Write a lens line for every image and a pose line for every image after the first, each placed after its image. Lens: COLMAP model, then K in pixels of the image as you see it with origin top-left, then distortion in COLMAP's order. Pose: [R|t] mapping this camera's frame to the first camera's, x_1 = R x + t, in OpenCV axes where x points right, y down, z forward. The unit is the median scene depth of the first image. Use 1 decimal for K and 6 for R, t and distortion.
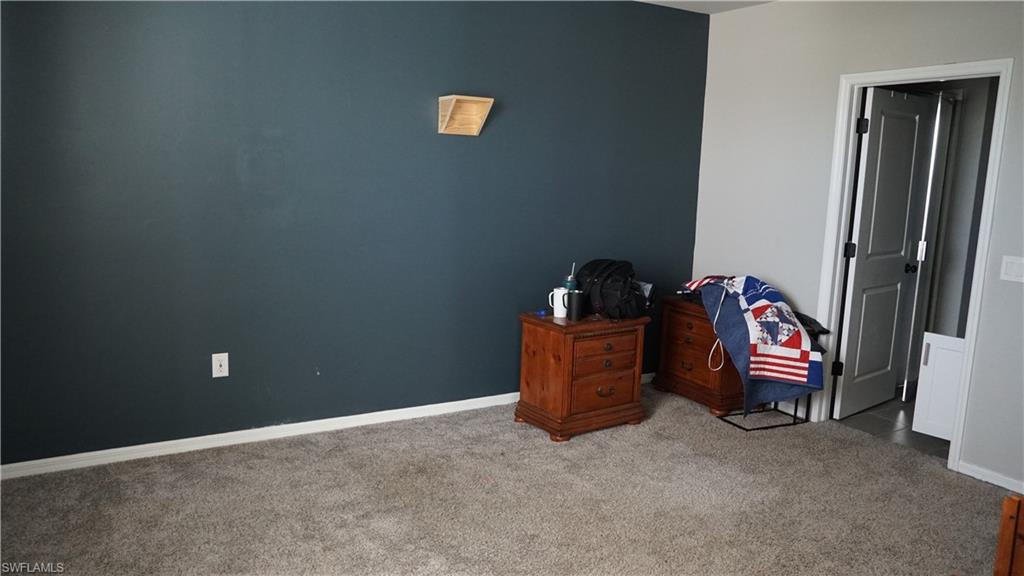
lens RADIAL K [[755.2, 0, 512.0], [0, 755.2, 288.0], [0, 0, 1]] dist [-0.005947, -0.001622]
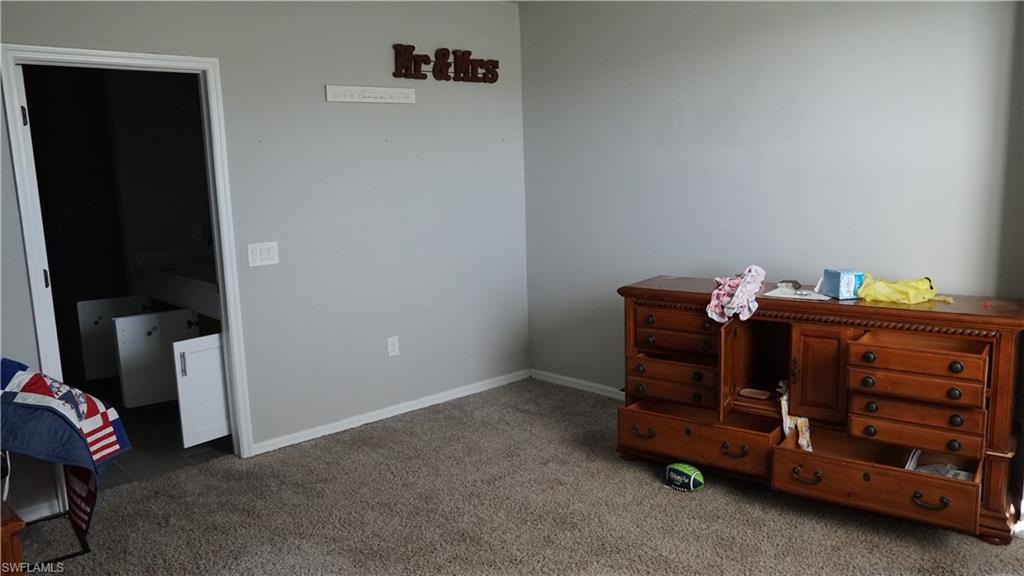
lens RADIAL K [[755.2, 0, 512.0], [0, 755.2, 288.0], [0, 0, 1]] dist [-0.005947, -0.001622]
pose [[-0.186627, -0.184870, 0.964880, -0.404821], [0.183100, 0.958382, 0.219041, -0.130303], [-0.965217, 0.217549, -0.145010, 0.698212]]
